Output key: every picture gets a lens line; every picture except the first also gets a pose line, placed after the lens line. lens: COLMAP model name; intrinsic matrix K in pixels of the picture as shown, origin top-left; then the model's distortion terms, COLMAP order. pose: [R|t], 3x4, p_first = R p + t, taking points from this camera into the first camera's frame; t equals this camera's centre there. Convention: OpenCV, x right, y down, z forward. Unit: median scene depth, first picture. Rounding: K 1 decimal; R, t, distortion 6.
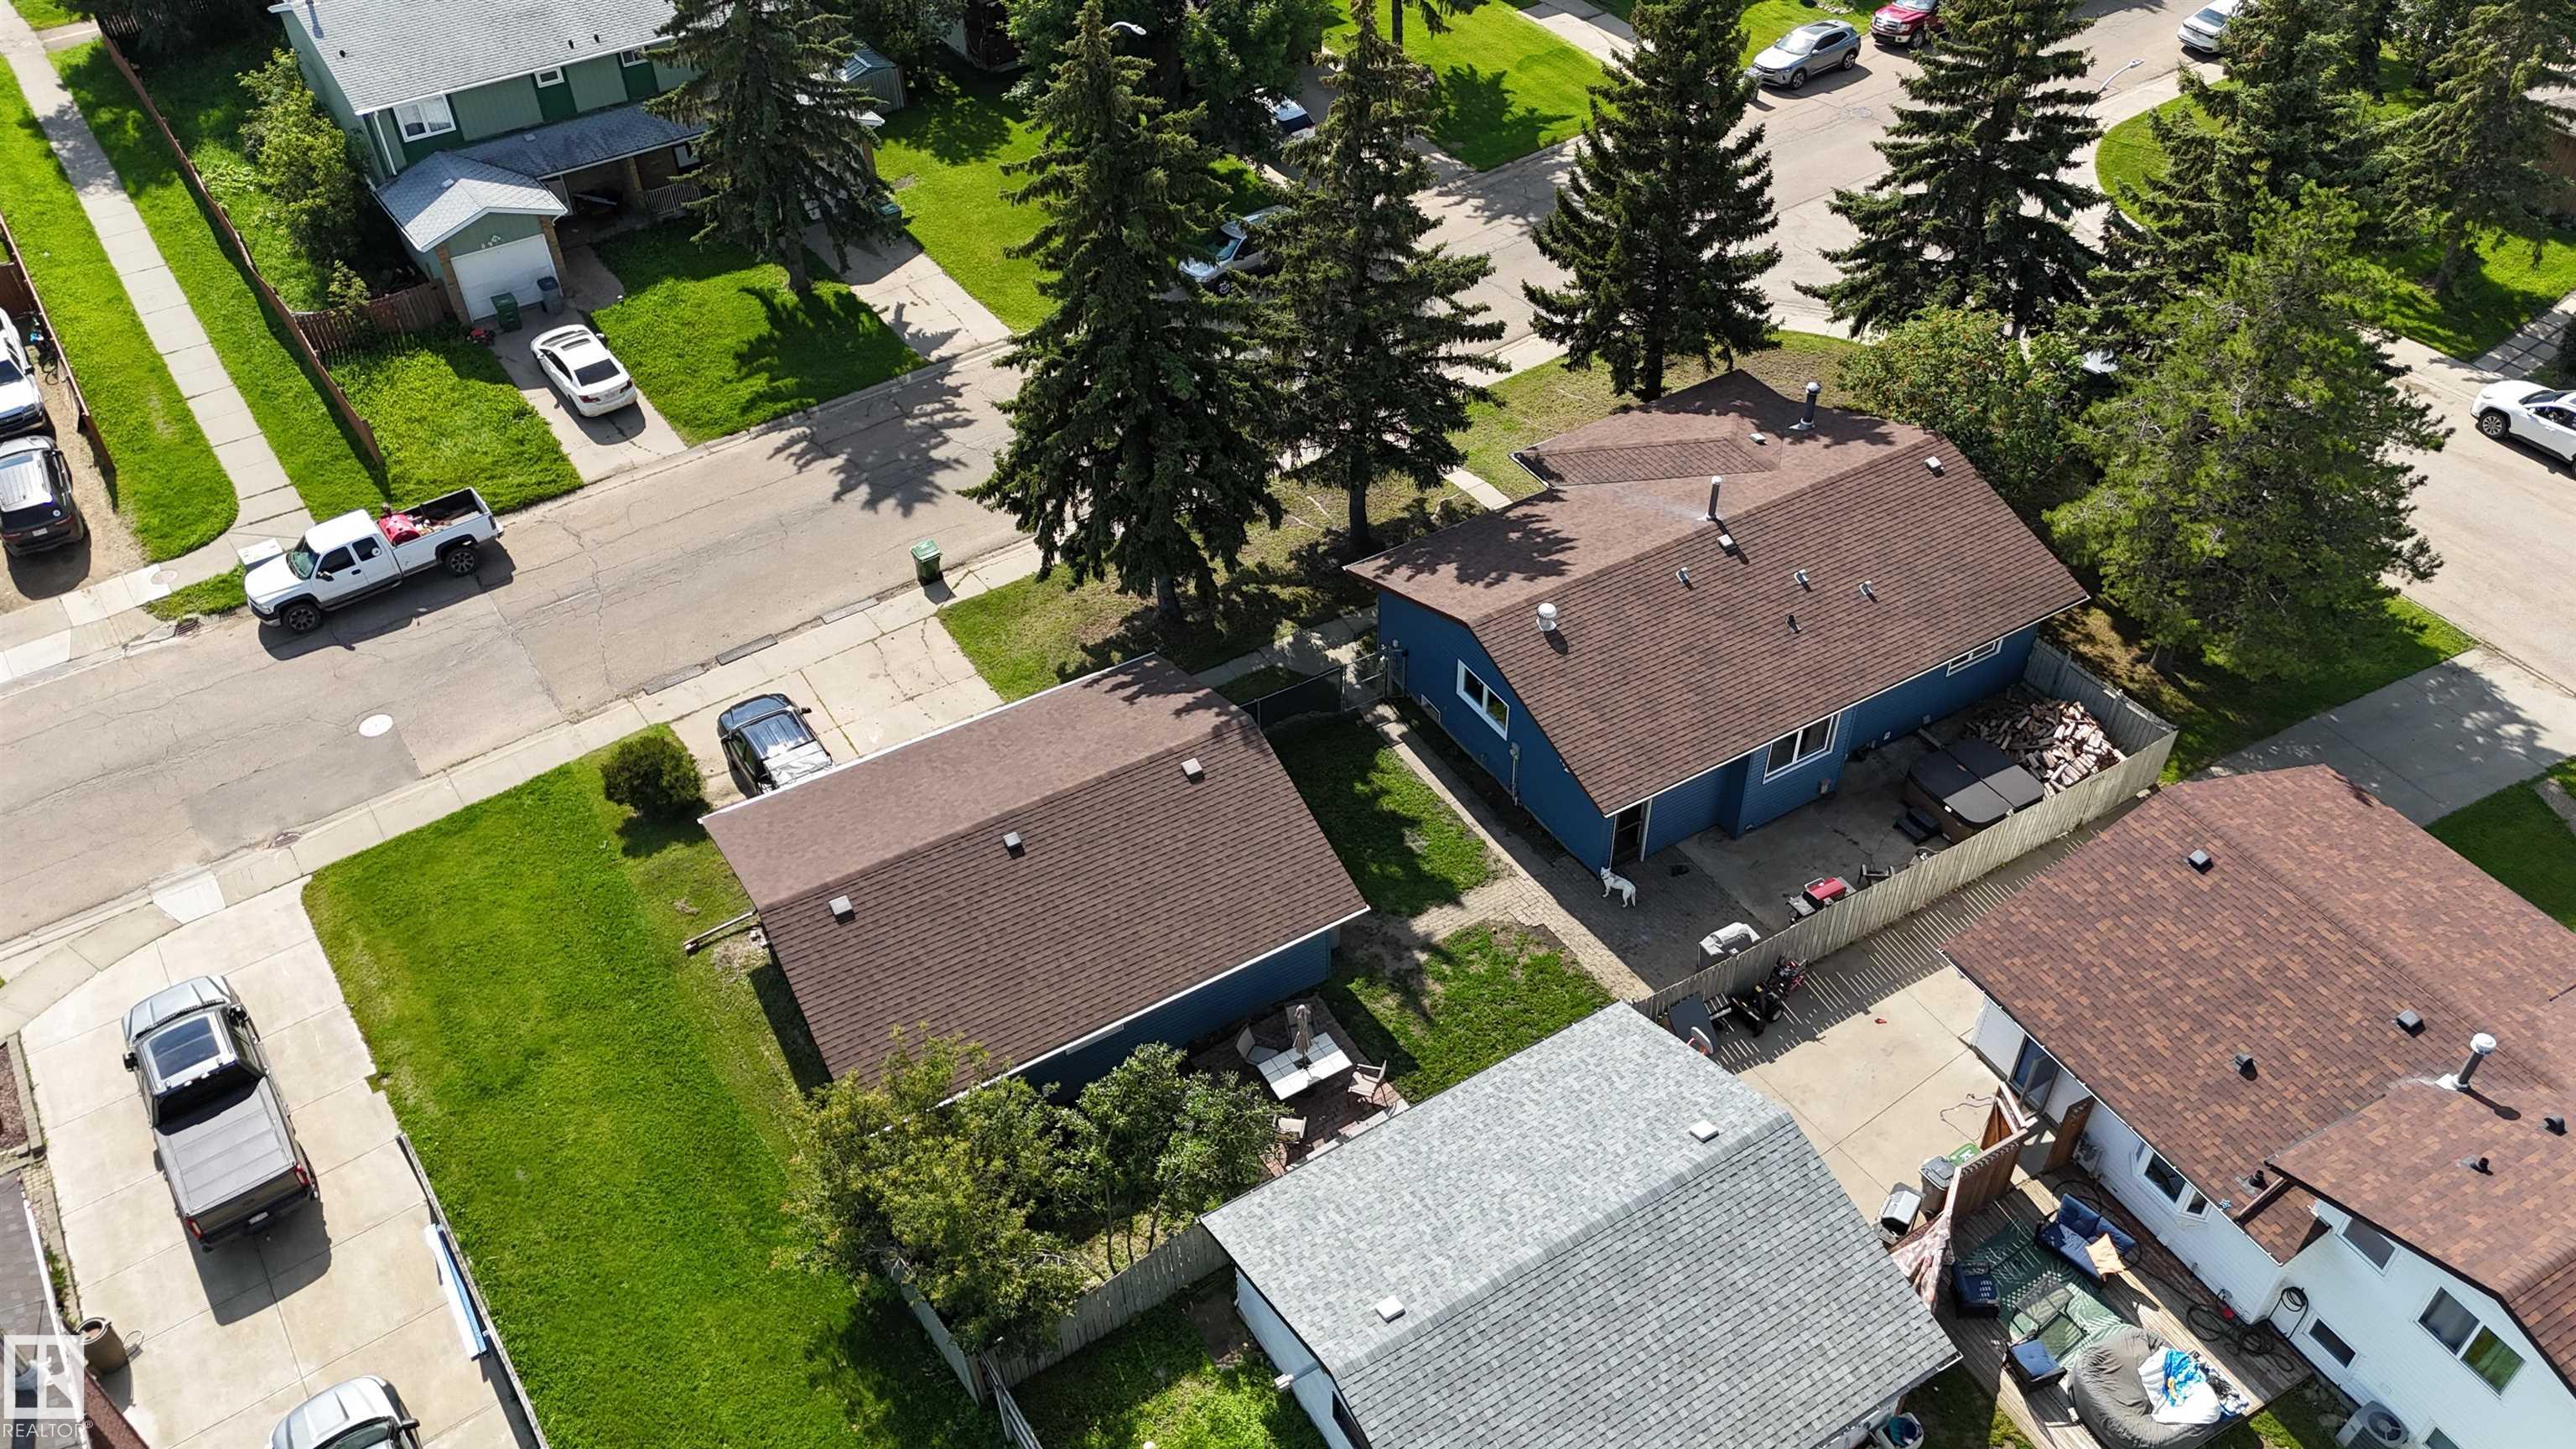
lens RADIAL K [[1892.8, 0, 1299.6], [0, 1892.8, 721.1], [0, 0, 1]] dist [0.068117, -0.071129]
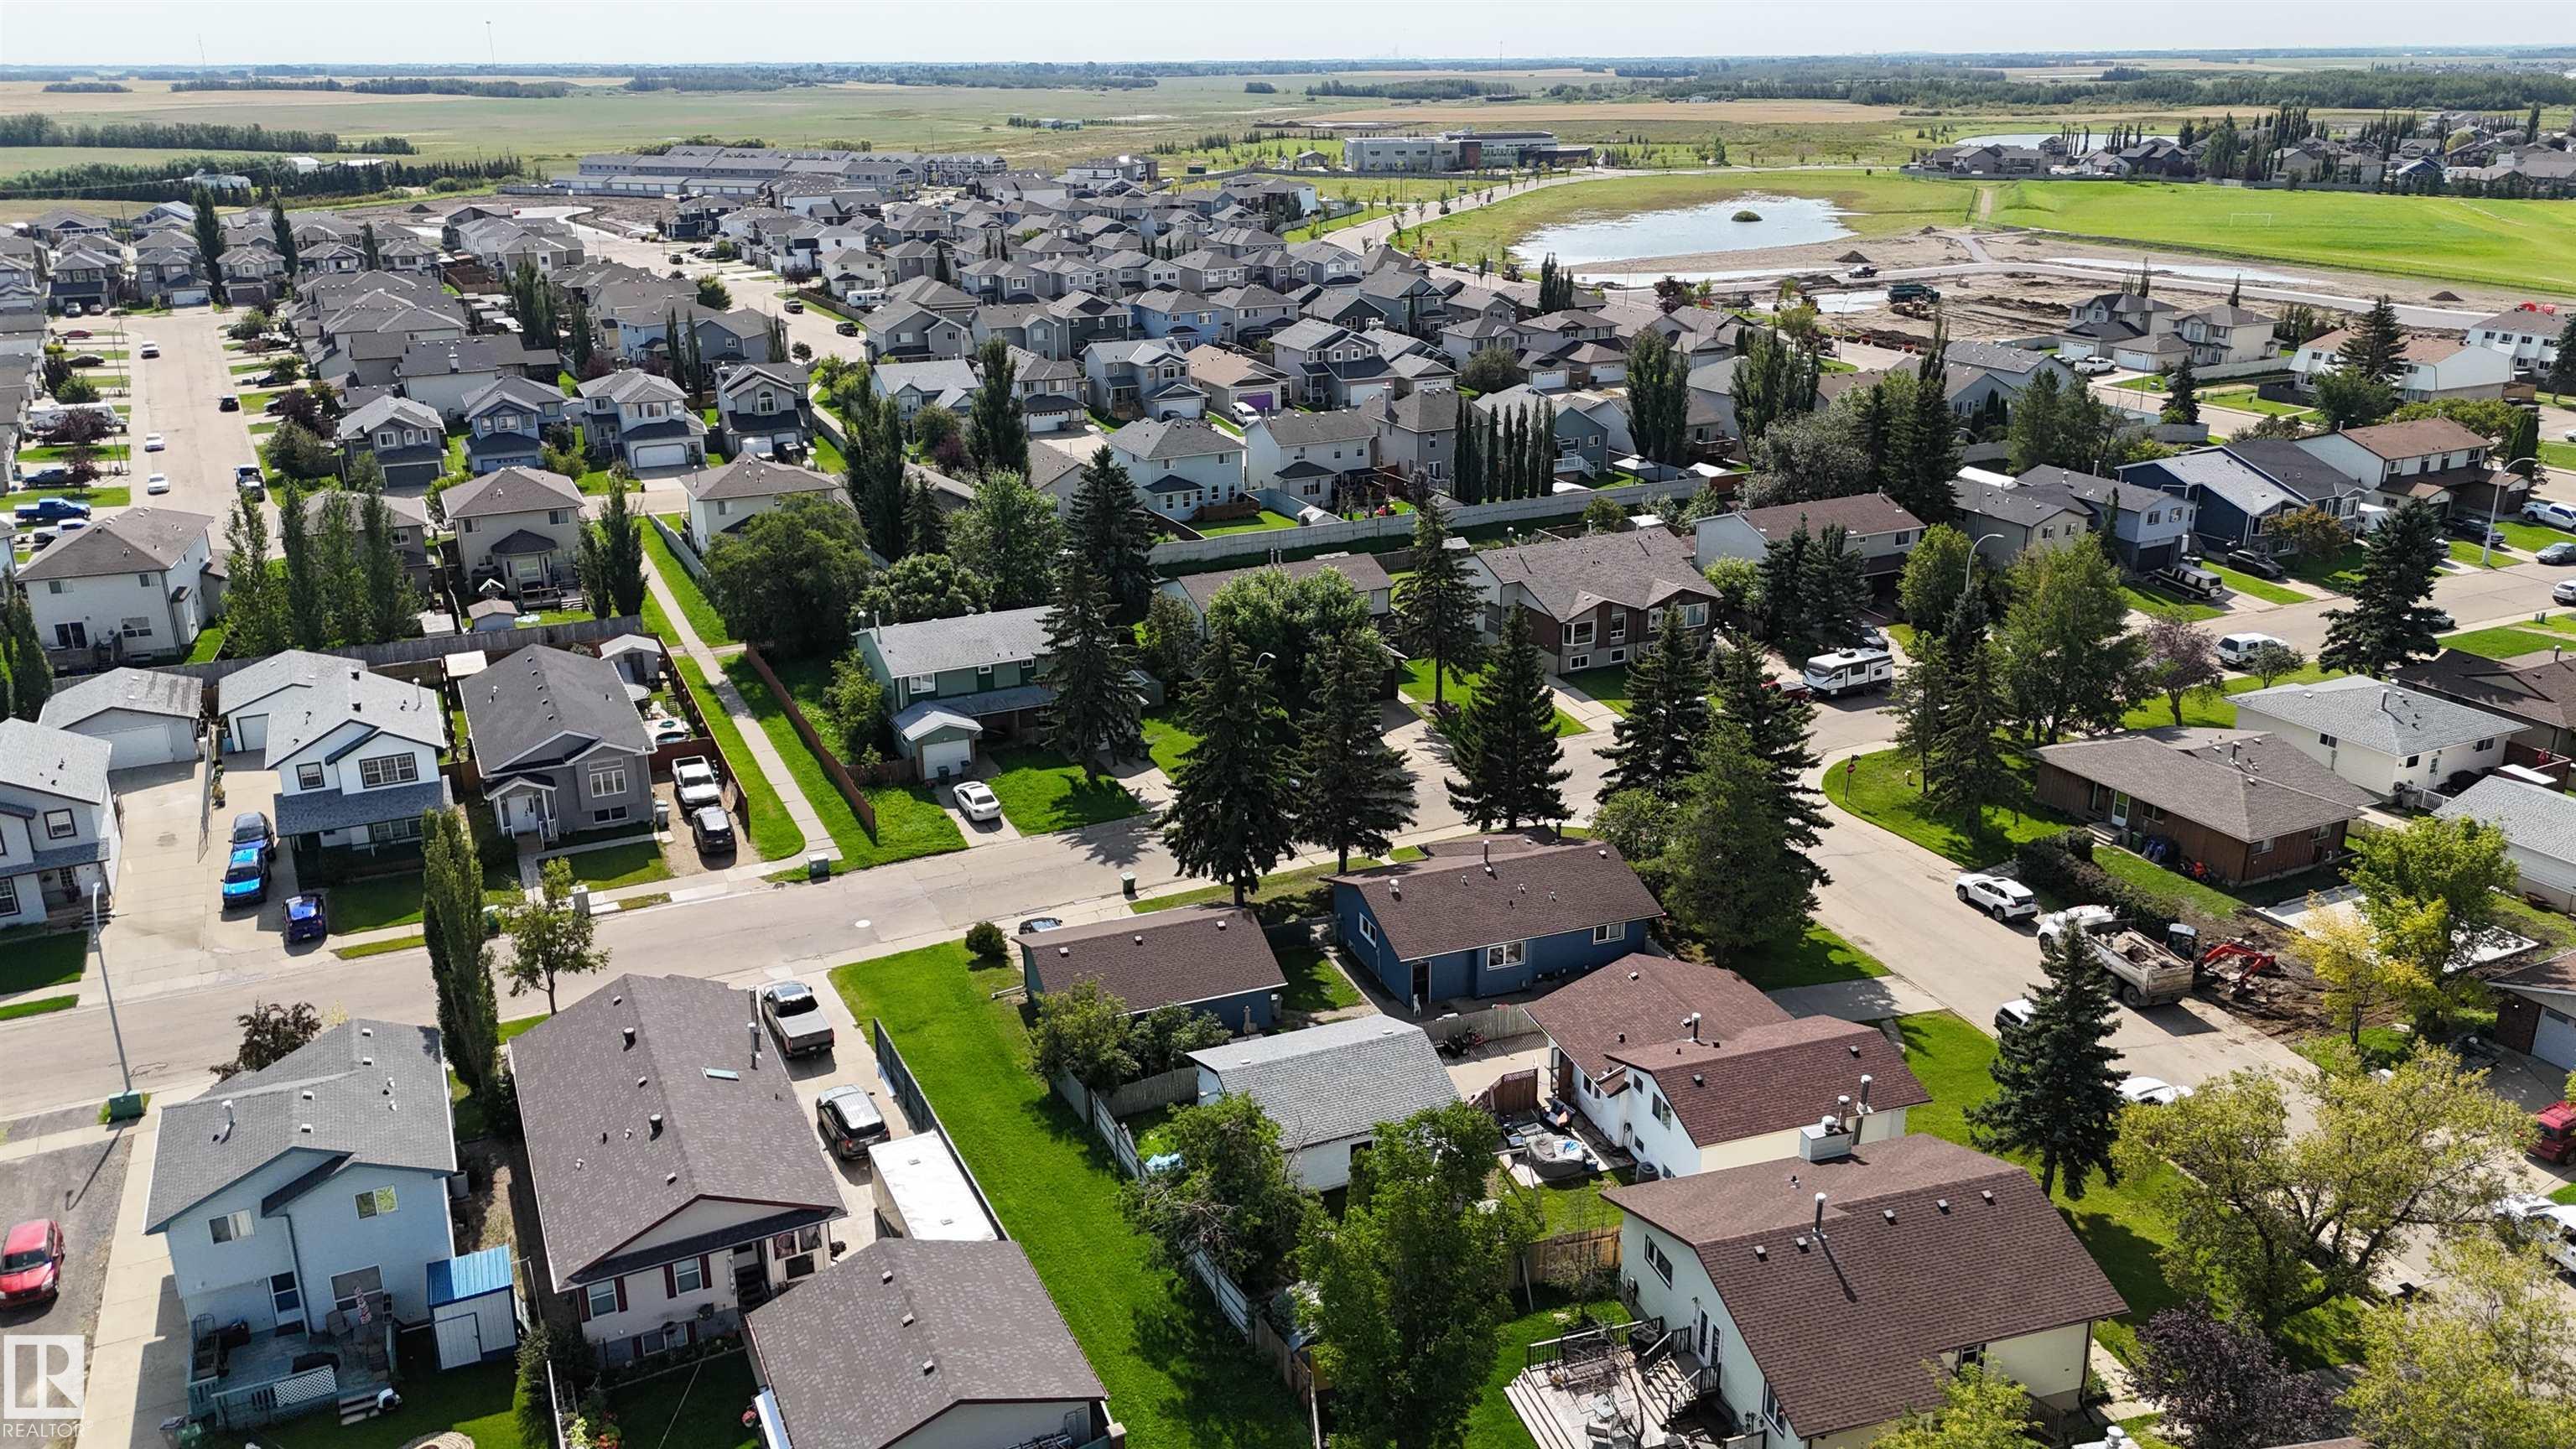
lens RADIAL K [[1892.8, 0, 1299.6], [0, 1892.8, 721.1], [0, 0, 1]] dist [0.068117, -0.071129]
pose [[0.985859, 0.064498, -0.154666, 0.297911], [-0.117386, 0.924479, -0.362710, 0.490350], [0.119592, 0.375736, 0.918978, -0.938803]]
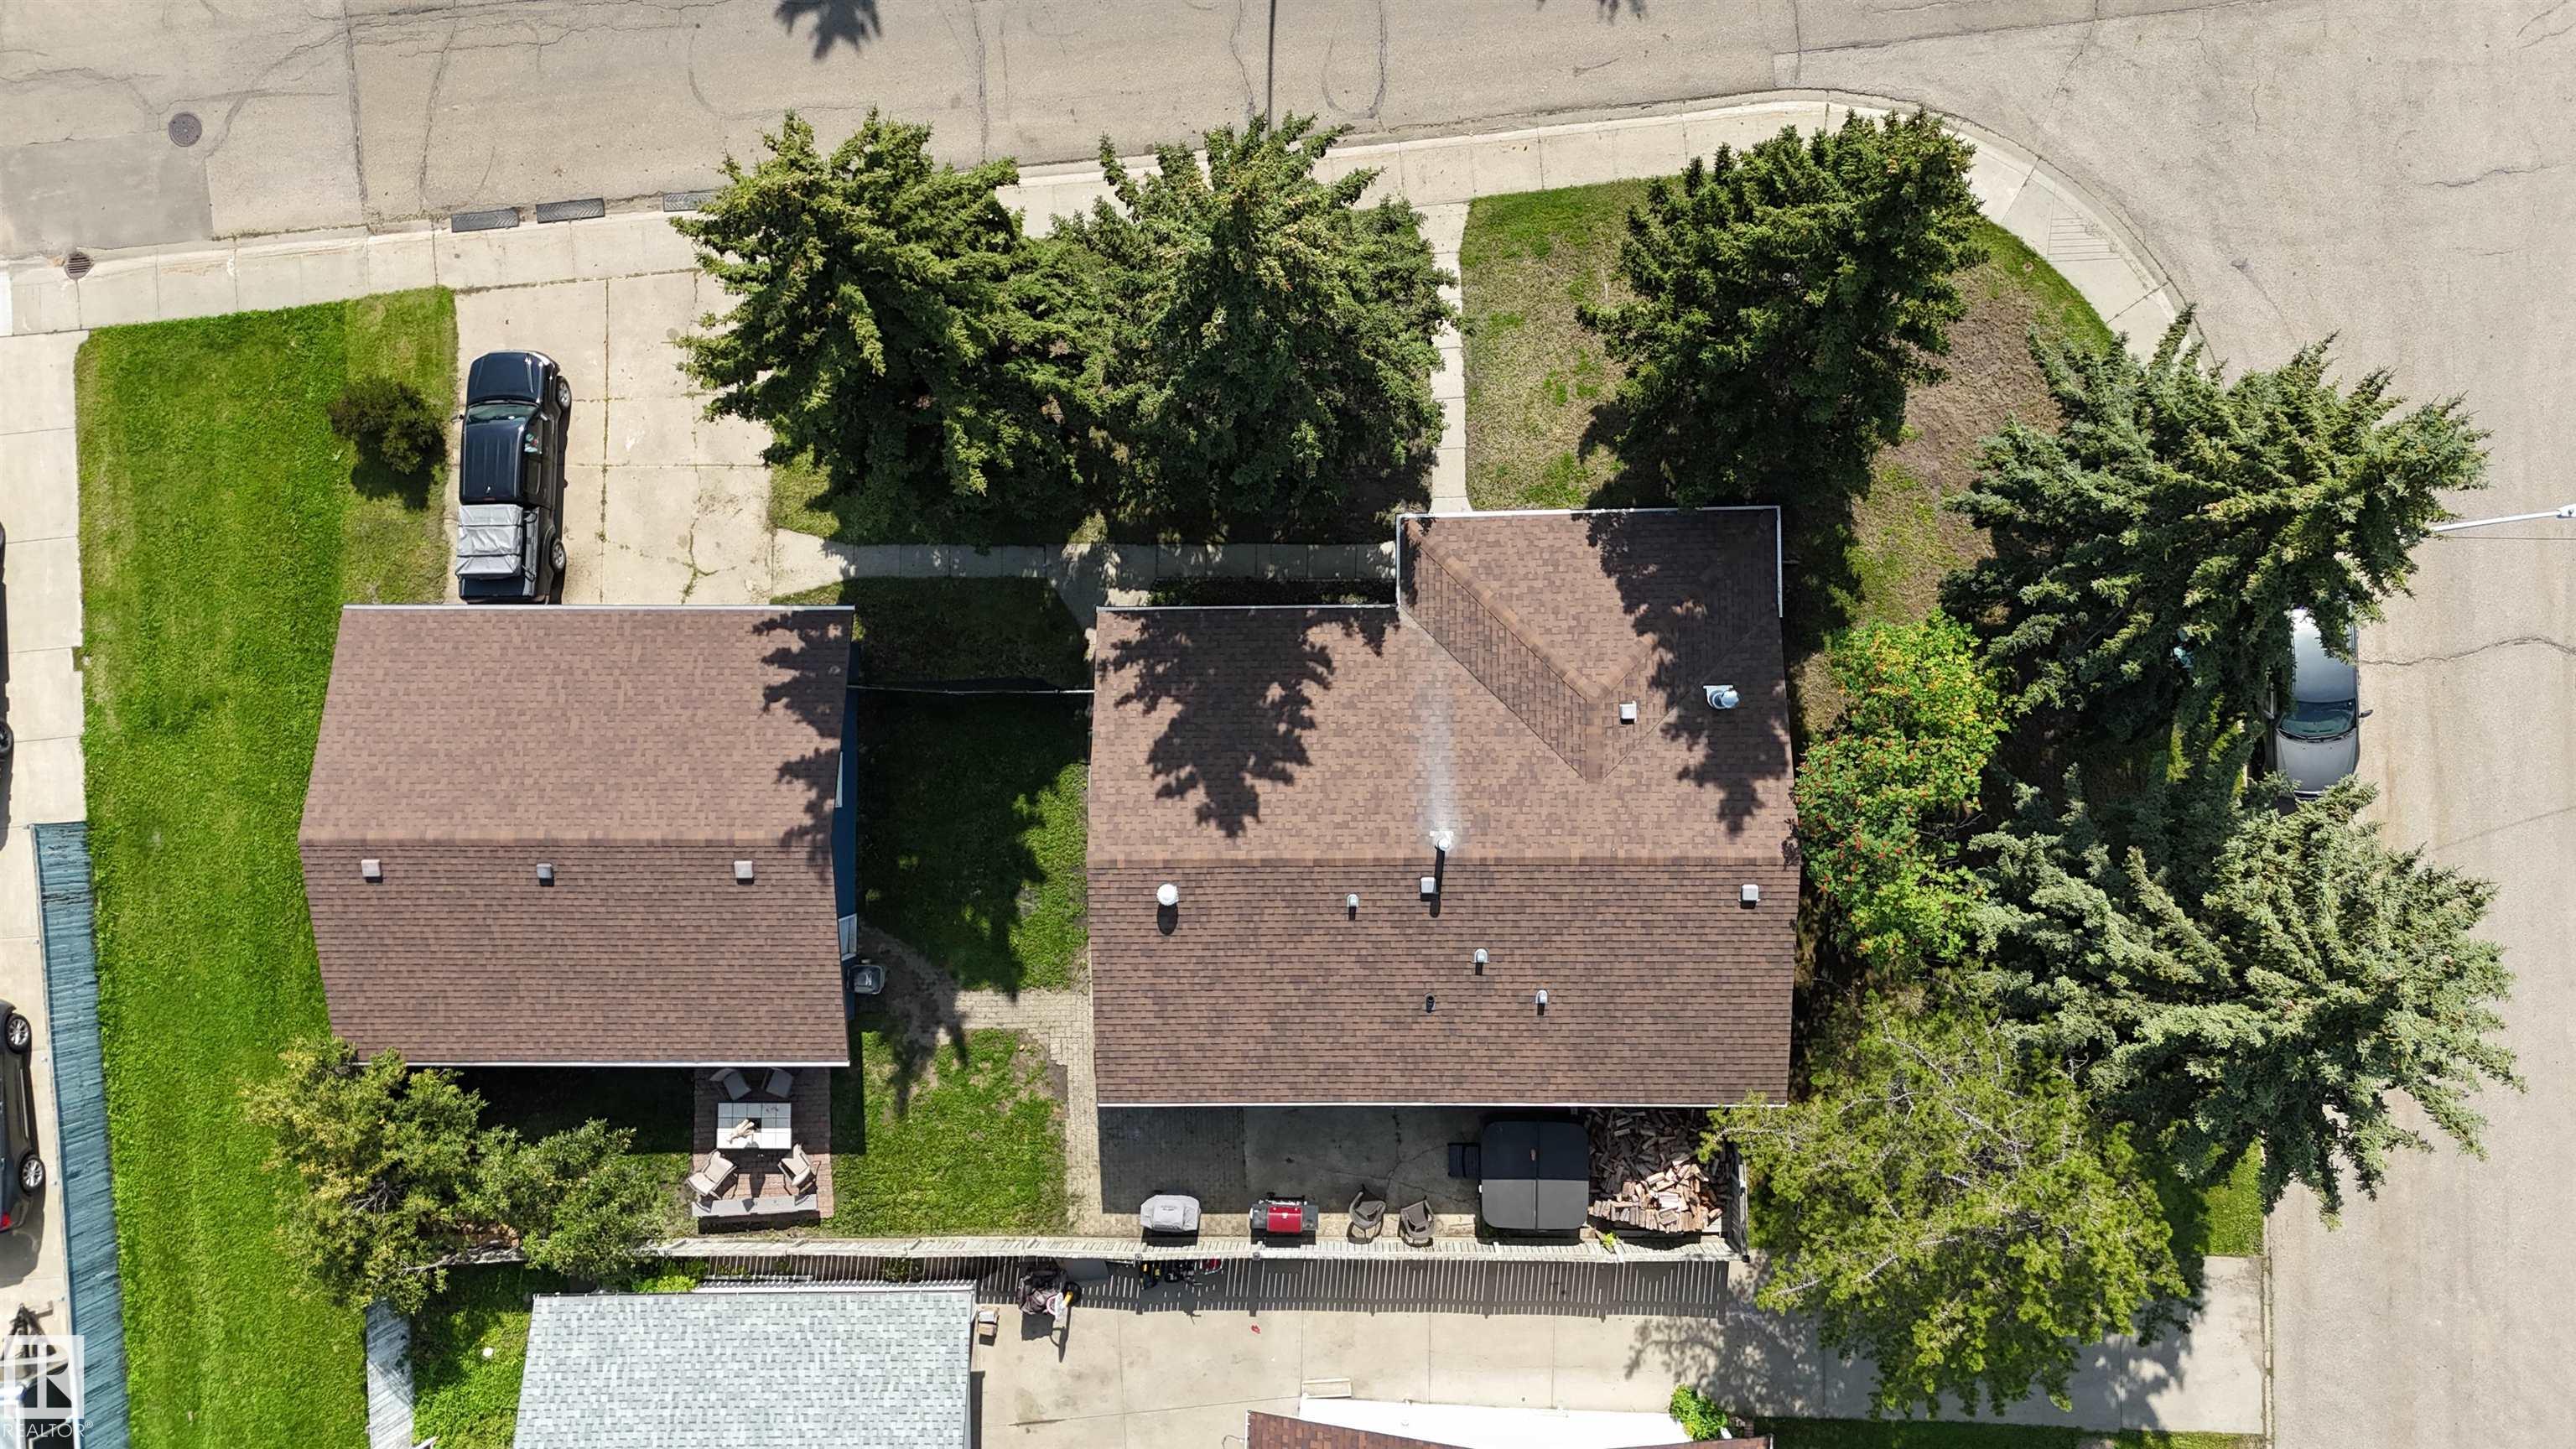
lens RADIAL K [[1892.8, 0, 1299.6], [0, 1892.8, 721.1], [0, 0, 1]] dist [0.068117, -0.071129]
pose [[0.863048, 0.504629, -0.022318, 0.139029], [-0.318192, 0.577444, 0.751872, -0.681610], [0.392304, -0.641800, 0.658931, 0.411046]]
